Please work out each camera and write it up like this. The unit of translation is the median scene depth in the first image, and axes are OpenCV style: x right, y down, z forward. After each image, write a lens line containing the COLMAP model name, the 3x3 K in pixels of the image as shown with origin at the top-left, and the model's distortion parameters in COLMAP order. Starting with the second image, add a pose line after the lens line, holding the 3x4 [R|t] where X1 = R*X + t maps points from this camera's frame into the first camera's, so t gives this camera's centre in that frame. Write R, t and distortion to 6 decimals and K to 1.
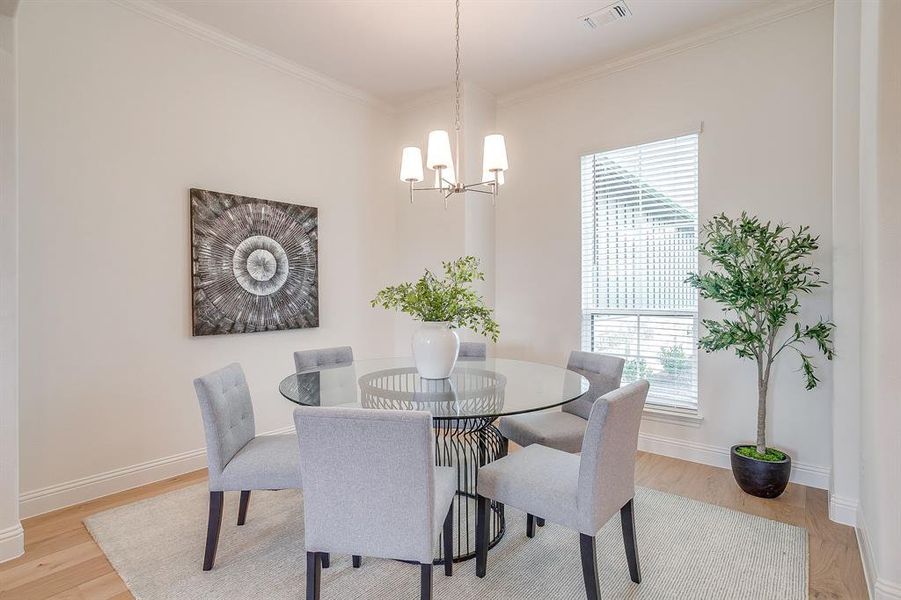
lens RADIAL K [[456.1, 0, 455.7], [0, 456.1, 300.8], [0, 0, 1]] dist [-0.053014, 0.028232]
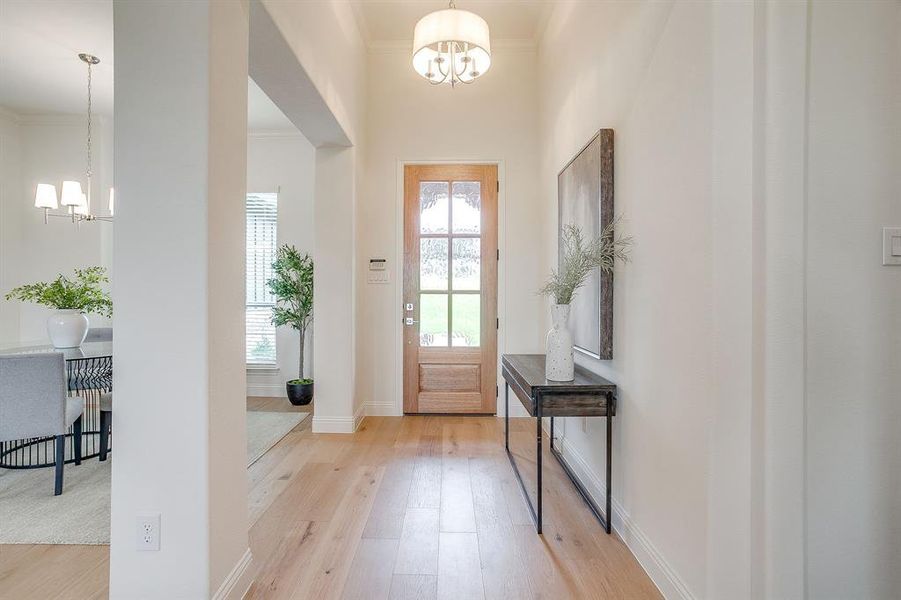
lens RADIAL K [[456.1, 0, 446.6], [0, 456.1, 293.7], [0, 0, 1]] dist [-0.053014, 0.028232]
pose [[0.788779, 0.005441, 0.614653, 0.035696], [-0.004074, 0.999985, -0.003624, -0.005022], [-0.614664, 0.000355, 0.788789, -0.893192]]
